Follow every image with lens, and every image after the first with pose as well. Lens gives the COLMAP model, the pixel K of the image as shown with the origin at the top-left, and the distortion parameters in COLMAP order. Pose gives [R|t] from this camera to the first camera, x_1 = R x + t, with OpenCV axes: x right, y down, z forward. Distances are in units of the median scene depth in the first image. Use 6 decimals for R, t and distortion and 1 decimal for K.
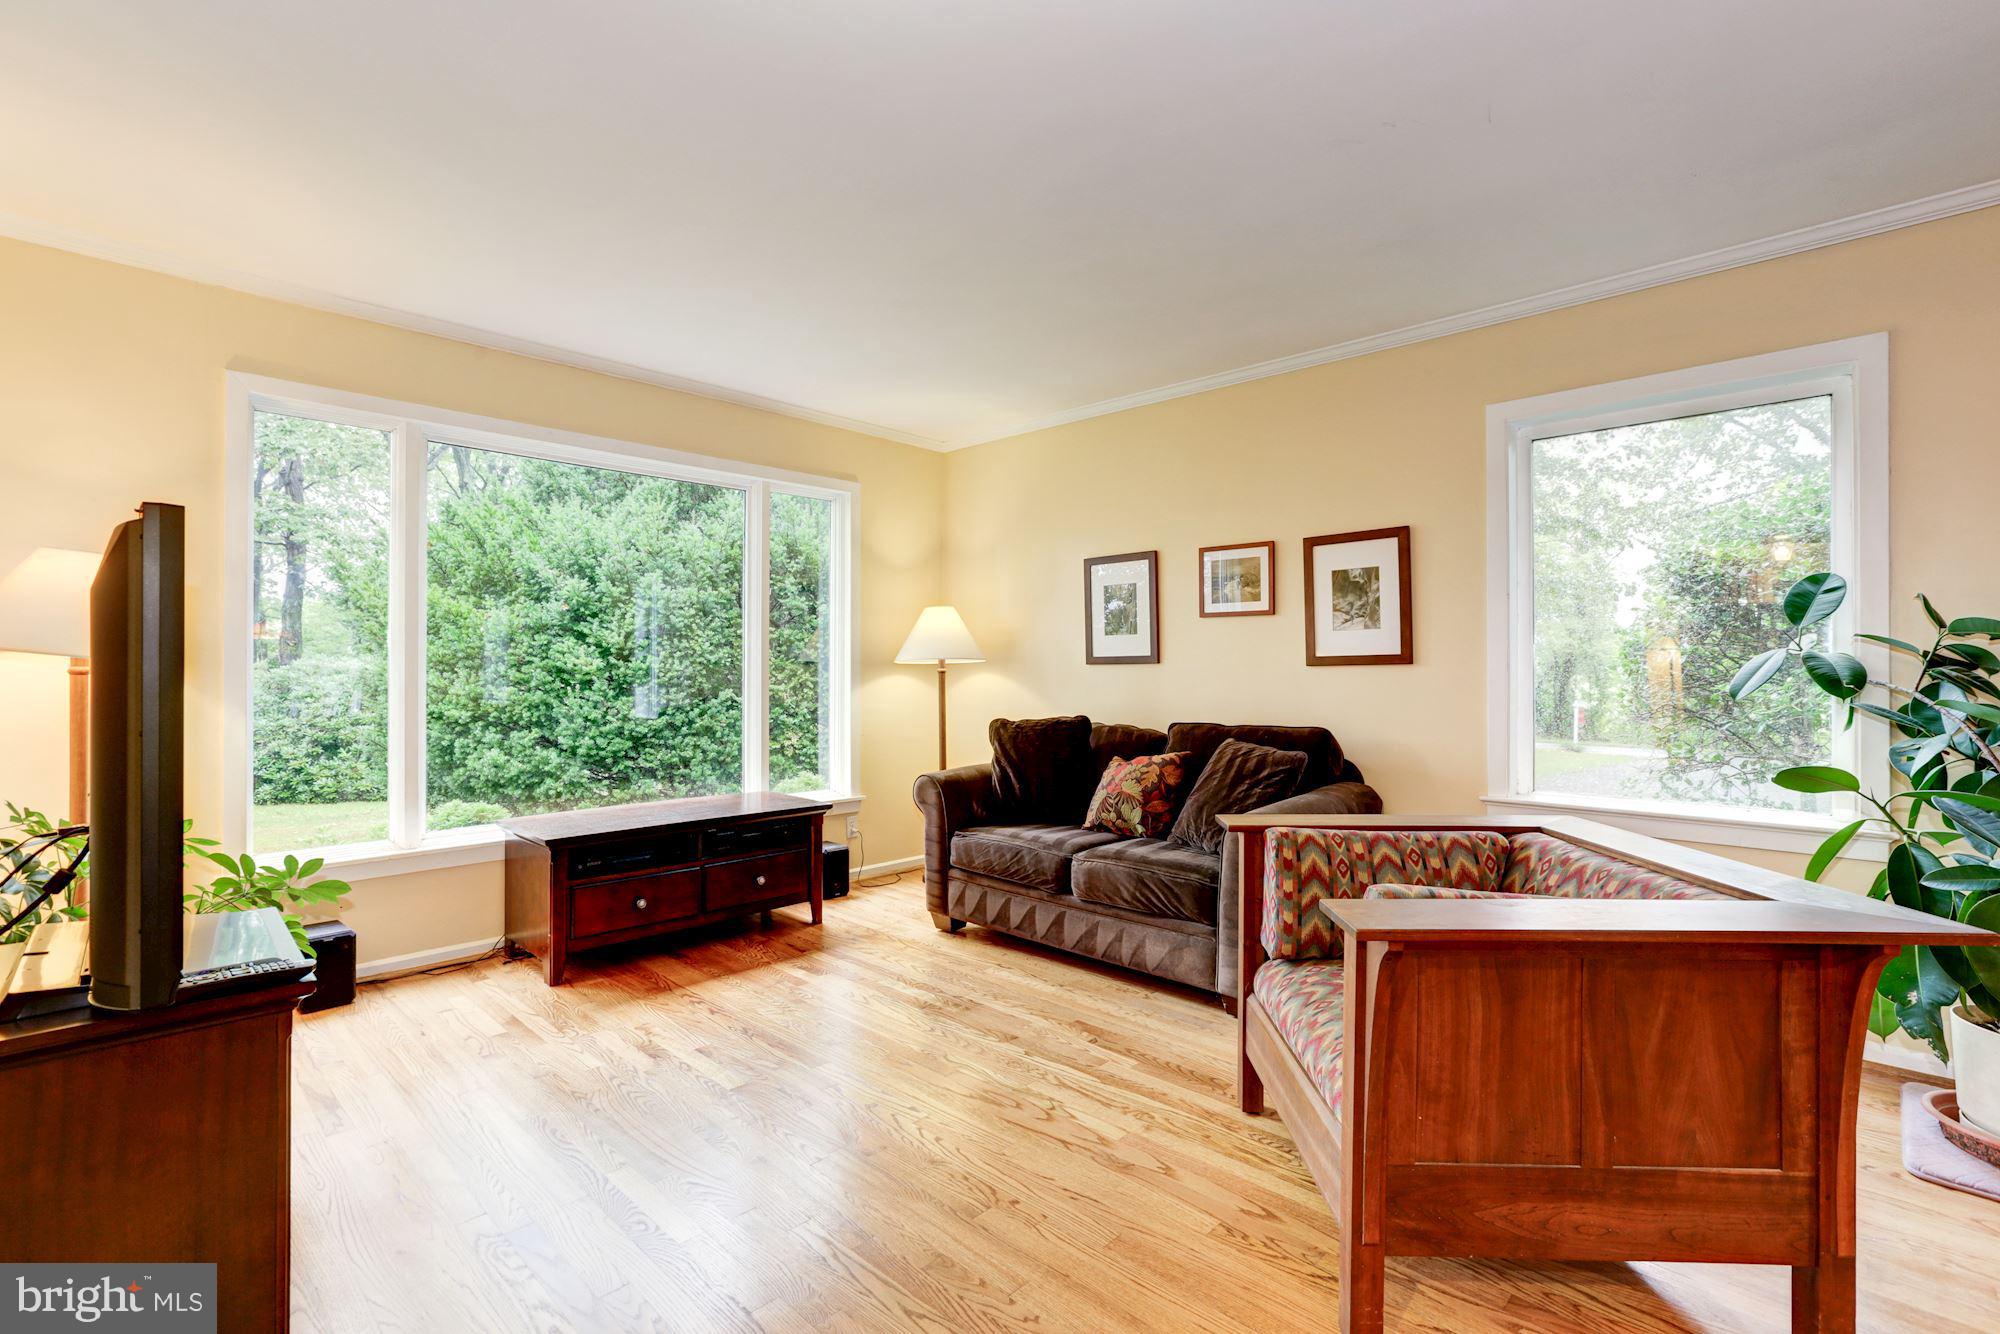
lens RADIAL K [[890.8, 0, 997.9], [0, 890.8, 671.4], [0, 0, 1]] dist [-0.004559, 0.000828]
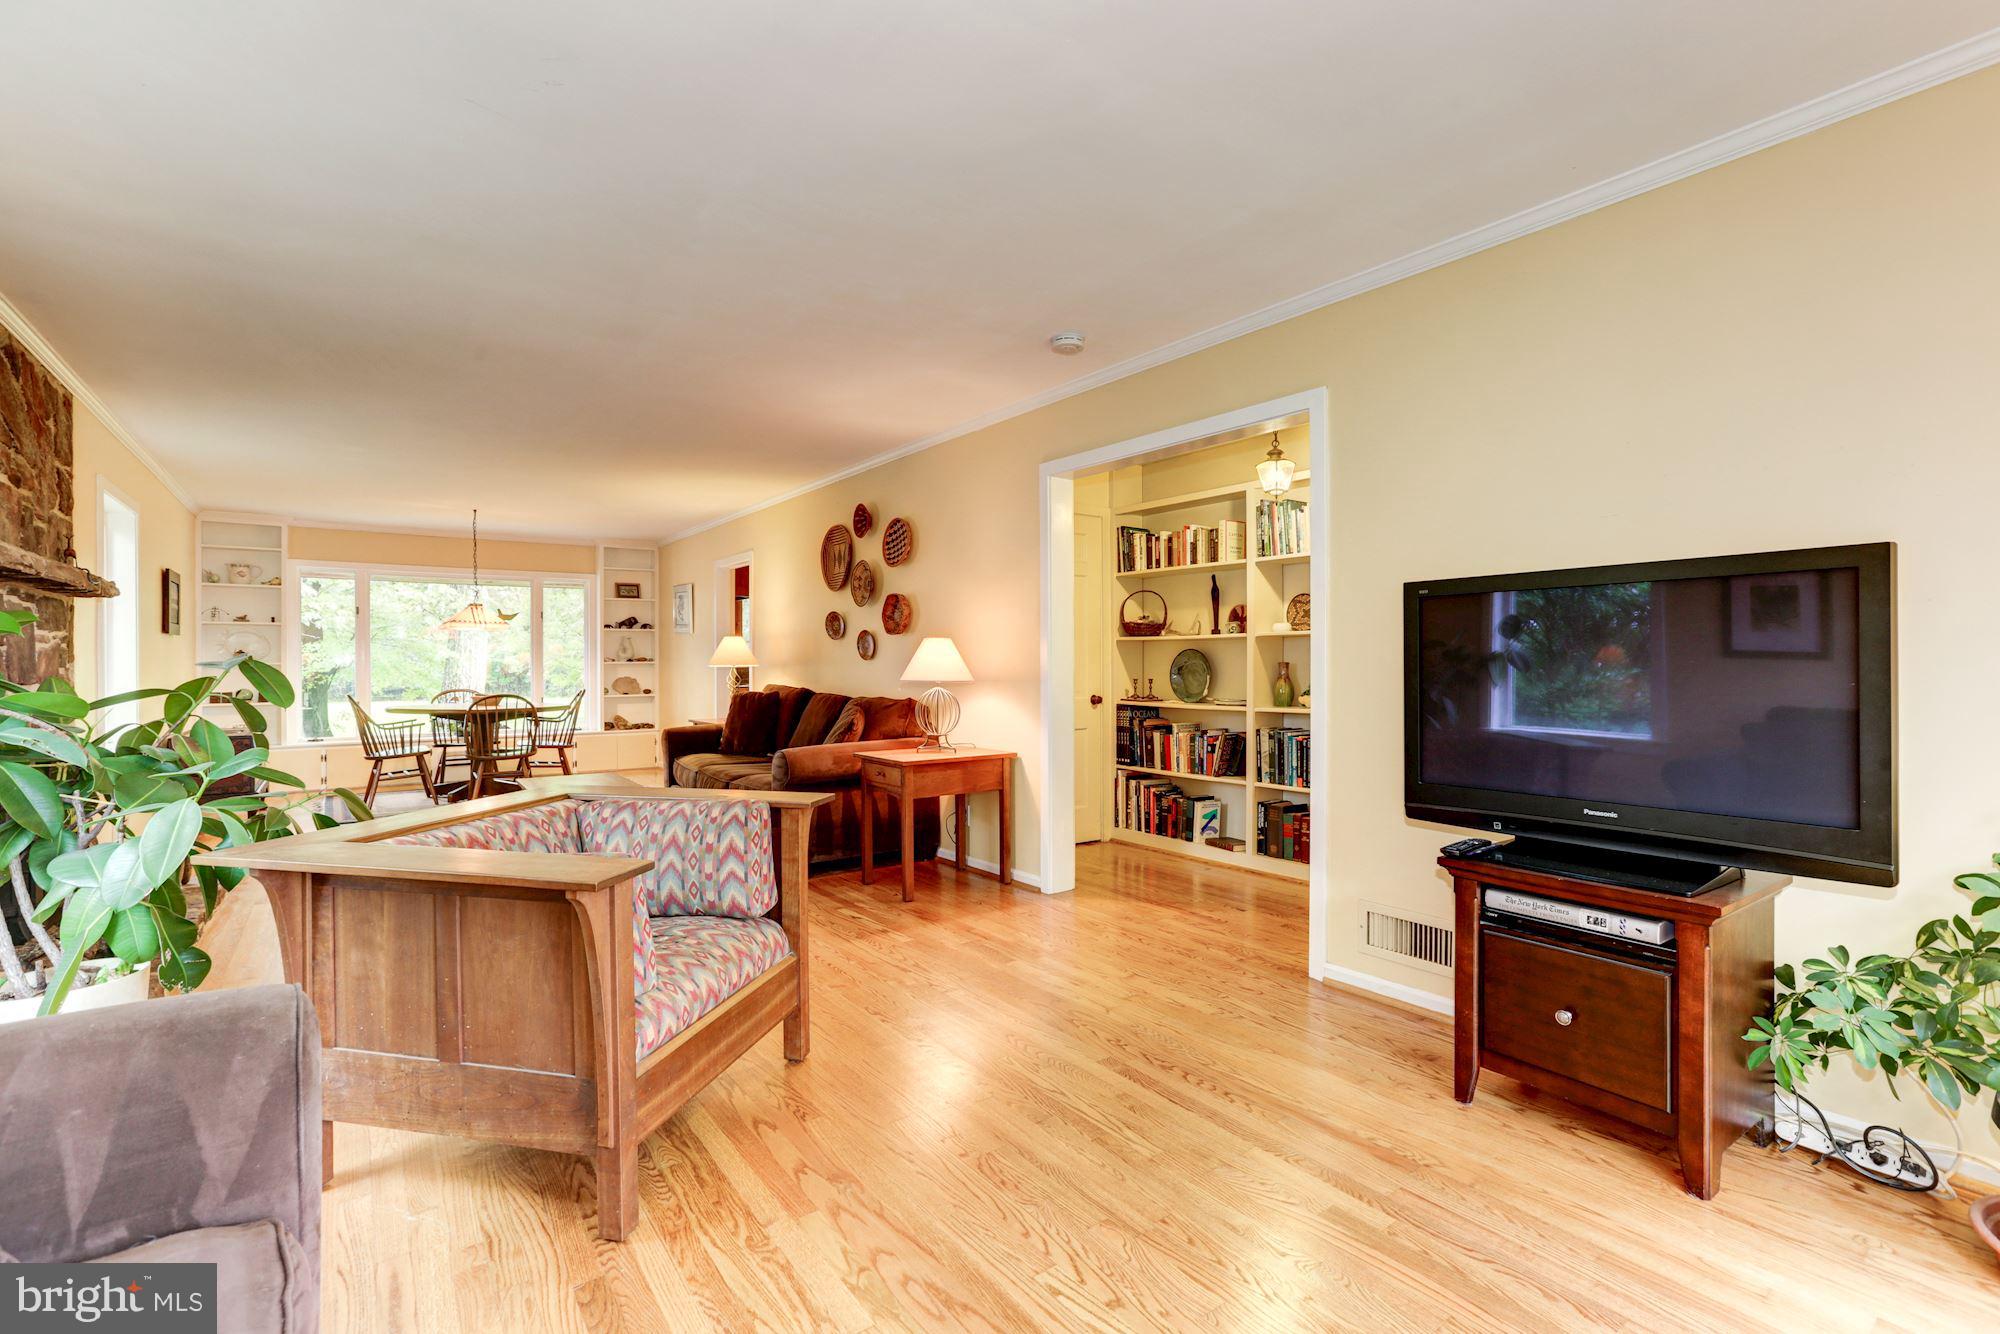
lens RADIAL K [[890.8, 0, 997.8], [0, 890.8, 661.2], [0, 0, 1]] dist [-0.004559, 0.000828]
pose [[-0.984503, -0.001724, 0.175358, -0.193454], [-0.001824, 0.999998, -0.000413, -0.002138], [-0.175357, -0.000726, -0.984505, 1.898530]]
